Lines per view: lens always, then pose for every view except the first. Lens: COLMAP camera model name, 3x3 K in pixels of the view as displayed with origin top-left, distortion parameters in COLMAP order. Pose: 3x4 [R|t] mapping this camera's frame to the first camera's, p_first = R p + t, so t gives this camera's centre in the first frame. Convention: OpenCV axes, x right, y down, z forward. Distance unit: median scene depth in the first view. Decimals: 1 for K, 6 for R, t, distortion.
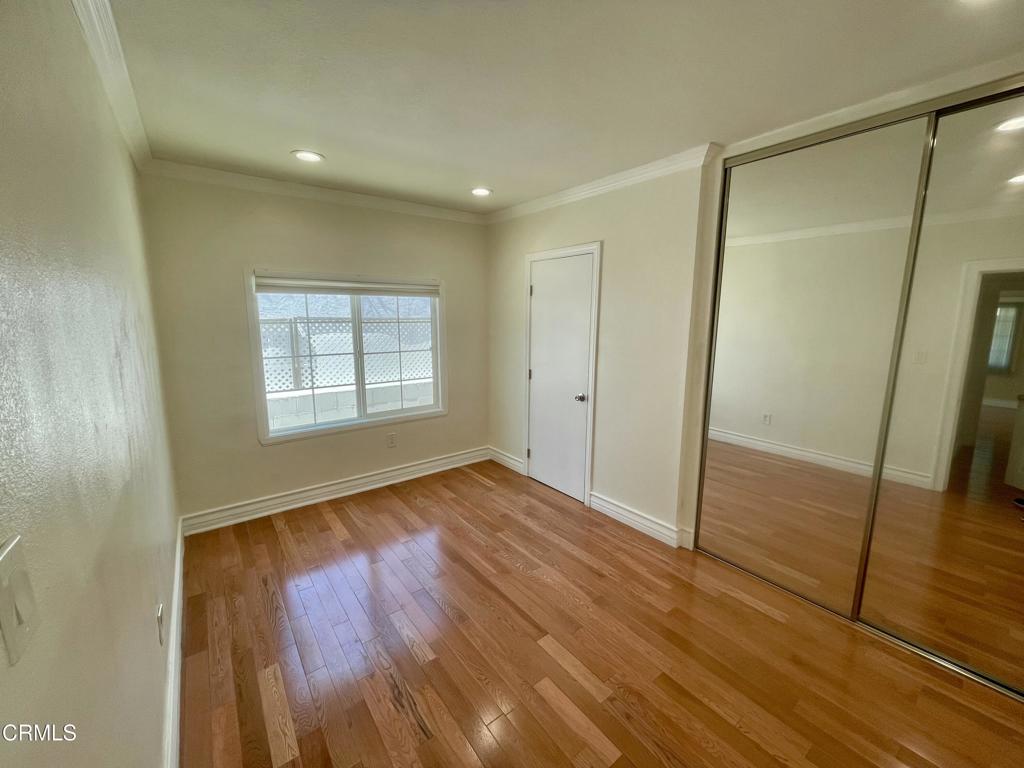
lens RADIAL K [[415.2, 0, 515.0], [0, 415.2, 379.0], [0, 0, 1]] dist [-0.000629, 0.000989]
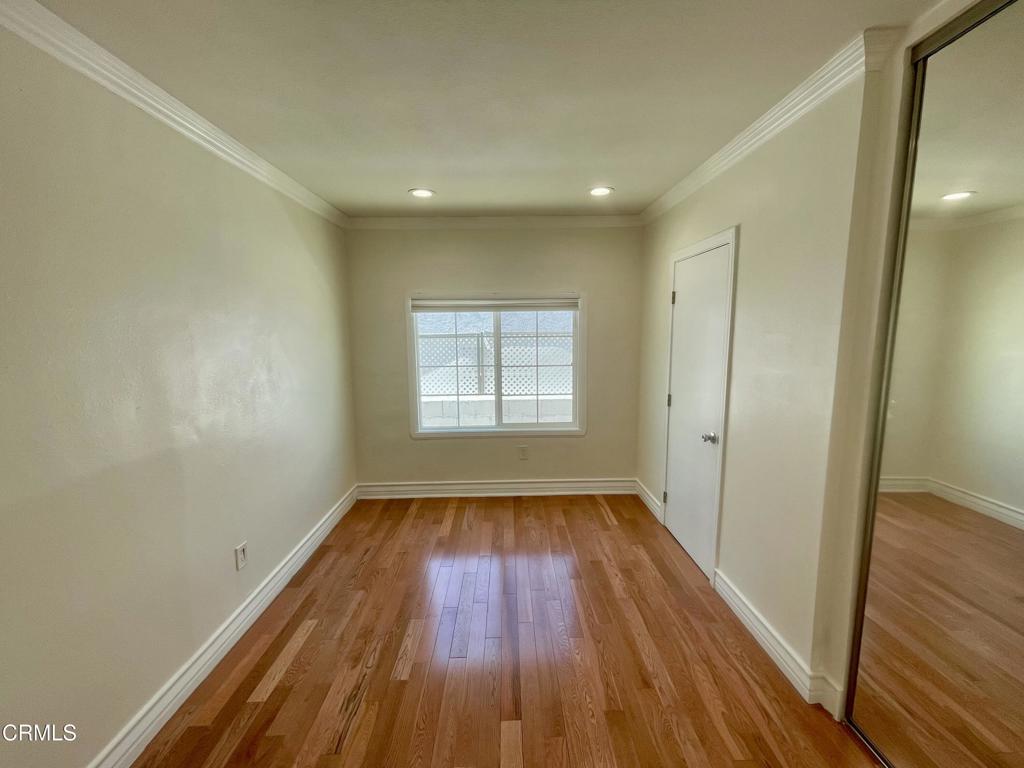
lens RADIAL K [[415.2, 0, 512.3], [0, 415.2, 379.5], [0, 0, 1]] dist [-0.000629, 0.000989]
pose [[0.803936, 0.062497, -0.591423, 0.368197], [-0.079942, 0.996794, -0.003334, -0.034495], [0.589318, 0.049960, 0.806355, 0.219026]]
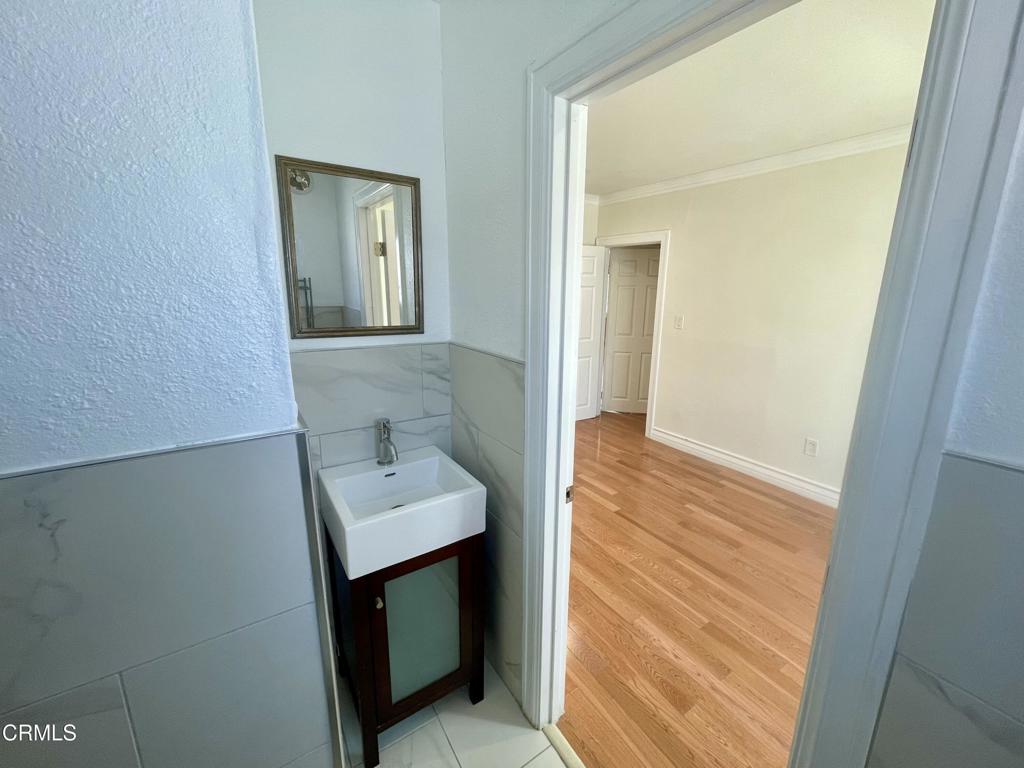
lens RADIAL K [[415.2, 0, 512.1], [0, 415.2, 380.6], [0, 0, 1]] dist [-0.000629, 0.000989]
pose [[-0.997292, -0.026020, 0.068791, 0.250855], [0.001778, 0.926521, 0.376239, -0.252934], [-0.073527, 0.375342, -0.923965, 1.586754]]
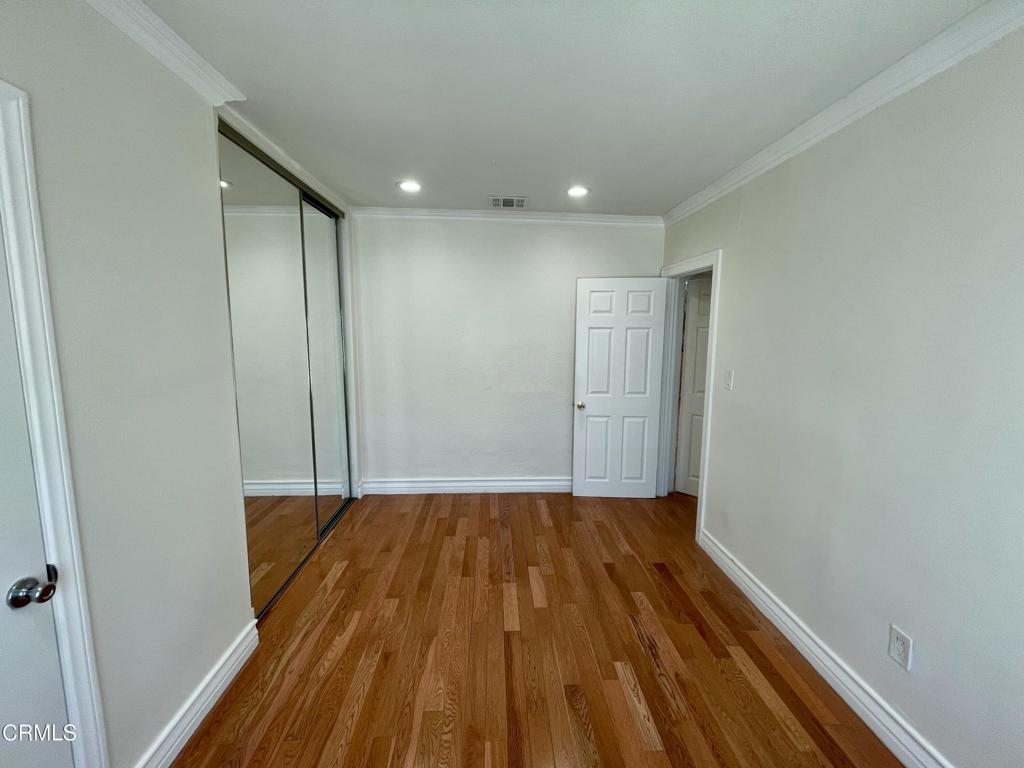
lens RADIAL K [[415.2, 0, 512.9], [0, 415.2, 380.9], [0, 0, 1]] dist [-0.000629, 0.000989]
pose [[-0.820261, -0.086783, 0.565368, -0.340741], [0.074888, 0.963621, 0.256565, -0.183757], [-0.567066, 0.252789, -0.783922, 1.194876]]
